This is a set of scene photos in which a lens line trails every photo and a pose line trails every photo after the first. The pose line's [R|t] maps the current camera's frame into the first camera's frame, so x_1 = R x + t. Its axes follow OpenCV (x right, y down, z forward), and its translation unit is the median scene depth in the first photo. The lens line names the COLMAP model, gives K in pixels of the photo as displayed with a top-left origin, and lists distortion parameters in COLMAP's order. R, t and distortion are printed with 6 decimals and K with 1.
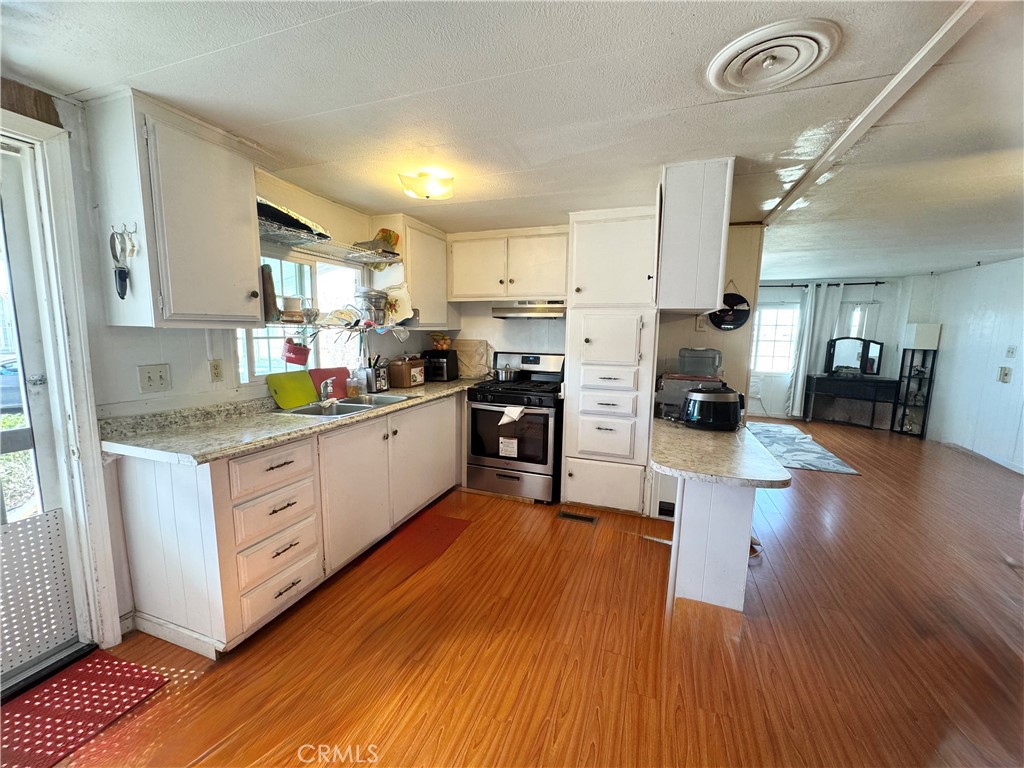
lens RADIAL K [[408.2, 0, 513.9], [0, 408.2, 382.4], [0, 0, 1]] dist [-0.003344, -0.000140]
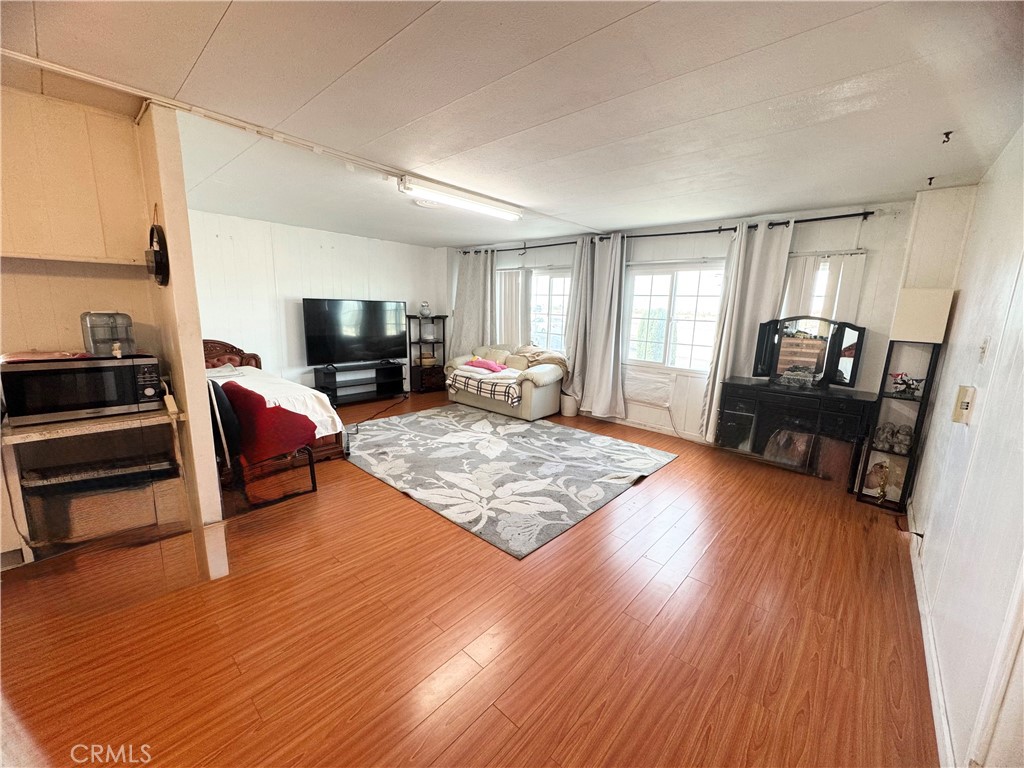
lens RADIAL K [[408.2, 0, 510.5], [0, 408.2, 387.5], [0, 0, 1]] dist [-0.003344, -0.000140]
pose [[0.924195, 0.082073, -0.372999, 0.670421], [-0.057314, 0.995382, 0.077012, -0.032617], [0.377597, -0.049796, 0.924630, 0.315276]]
